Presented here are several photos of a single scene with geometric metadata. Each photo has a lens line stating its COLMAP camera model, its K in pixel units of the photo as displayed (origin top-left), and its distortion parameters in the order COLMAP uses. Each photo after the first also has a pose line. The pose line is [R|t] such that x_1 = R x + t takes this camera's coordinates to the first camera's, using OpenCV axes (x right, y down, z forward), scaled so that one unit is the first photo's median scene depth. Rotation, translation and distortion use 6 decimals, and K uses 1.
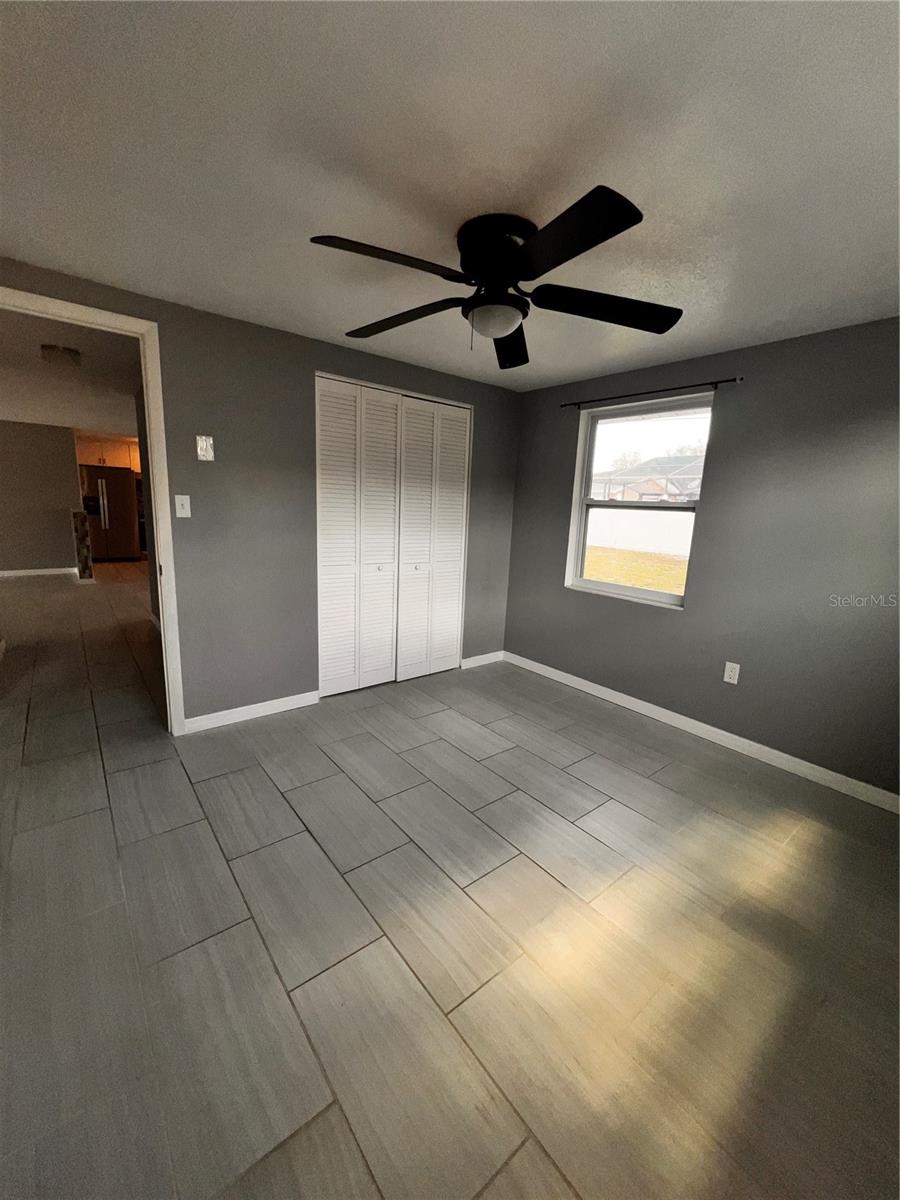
lens RADIAL K [[480.7, 0, 456.3], [0, 480.7, 598.4], [0, 0, 1]] dist [-0.001652, -0.000039]
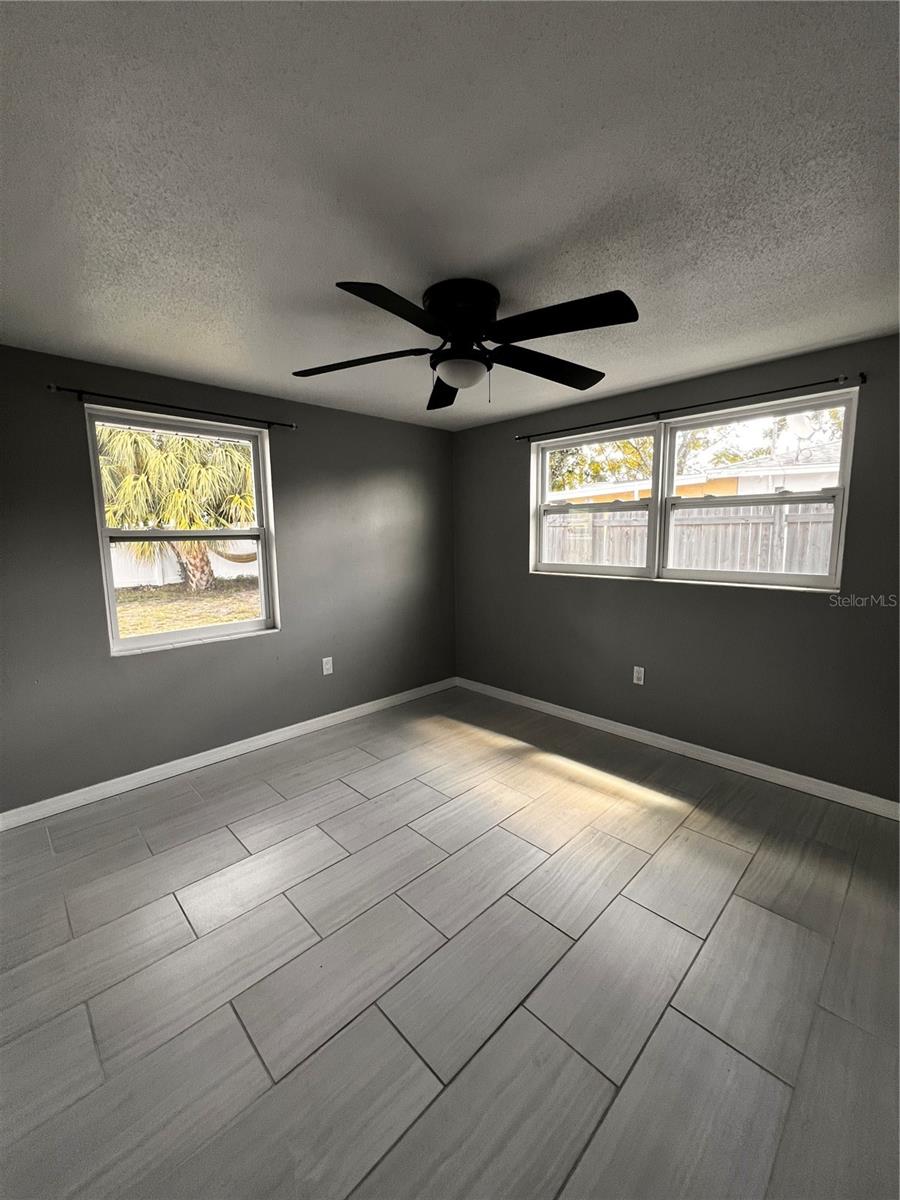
lens RADIAL K [[480.7, 0, 456.3], [0, 480.7, 598.4], [0, 0, 1]] dist [-0.001652, -0.000039]
pose [[-0.095914, -0.176367, 0.979640, -0.706750], [0.199822, 0.960731, 0.192527, -0.202407], [-0.975126, 0.214220, -0.056906, 0.793807]]
